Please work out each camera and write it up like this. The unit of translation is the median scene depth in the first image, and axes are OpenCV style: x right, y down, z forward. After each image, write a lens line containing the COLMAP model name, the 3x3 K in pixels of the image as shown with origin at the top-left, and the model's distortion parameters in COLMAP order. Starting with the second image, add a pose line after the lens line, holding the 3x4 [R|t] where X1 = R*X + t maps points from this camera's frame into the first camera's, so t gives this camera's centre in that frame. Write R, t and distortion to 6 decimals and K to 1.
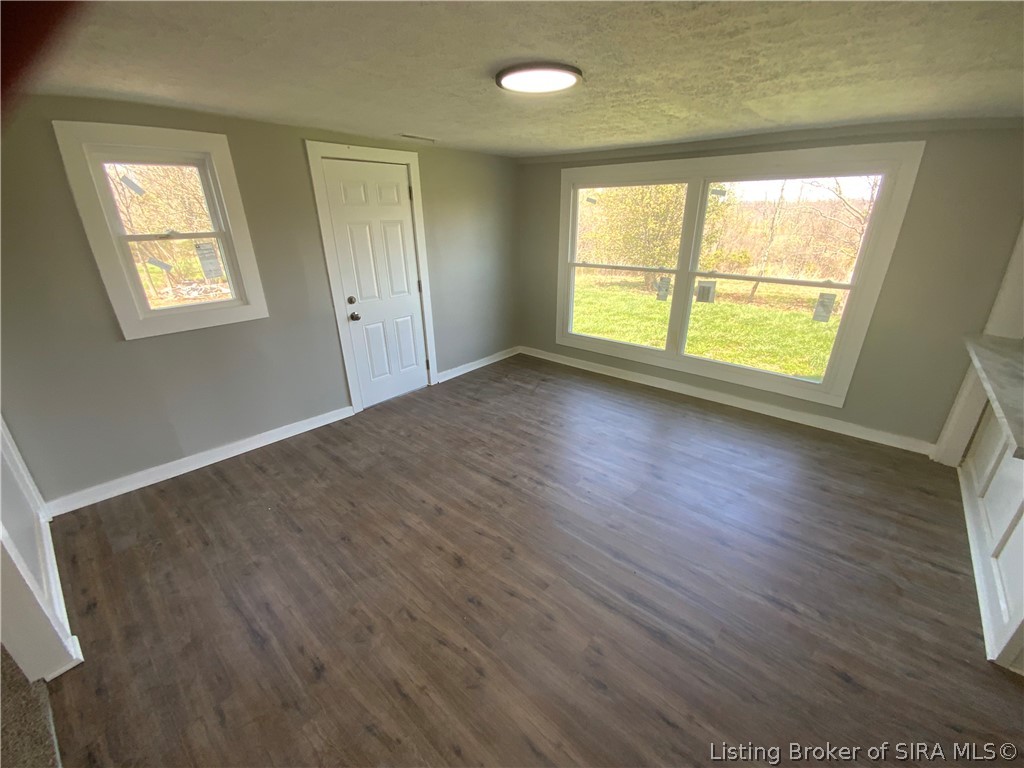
lens RADIAL K [[419.5, 0, 511.5], [0, 419.5, 392.8], [0, 0, 1]] dist [-0.006555, -0.001755]
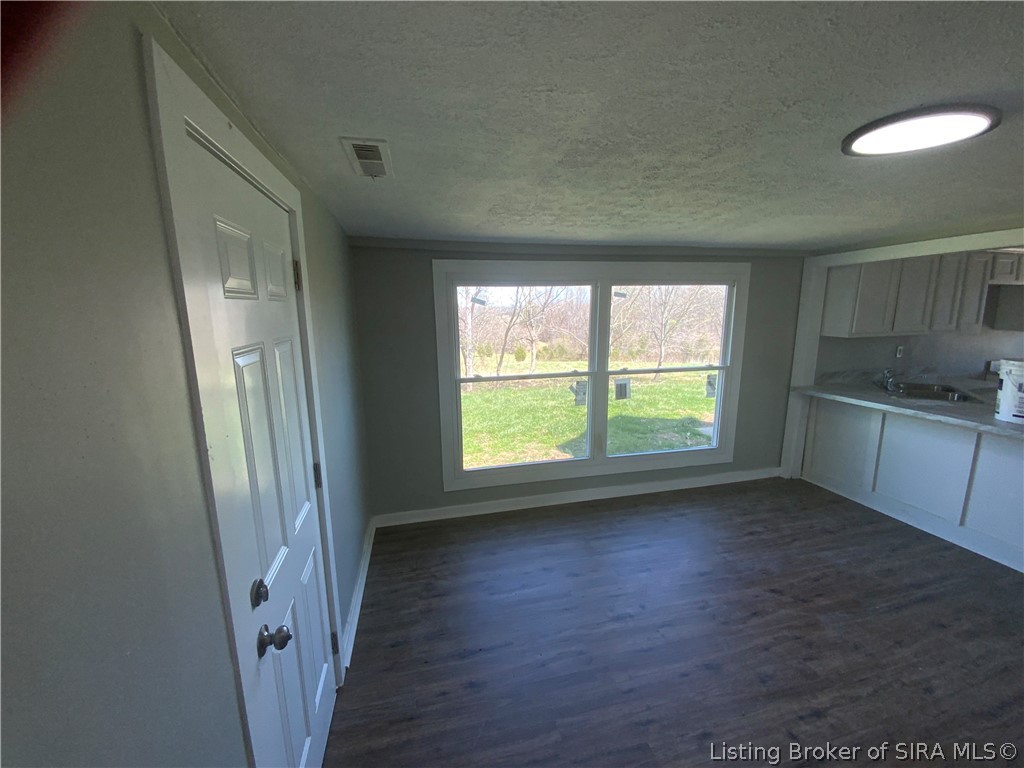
lens RADIAL K [[419.5, 0, 513.4], [0, 419.5, 383.4], [0, 0, 1]] dist [-0.006555, -0.001755]
pose [[0.579093, -0.140878, 0.802997, -0.474662], [0.326664, 0.942528, -0.070221, -0.271239], [-0.746955, 0.302975, 0.591831, 0.614988]]
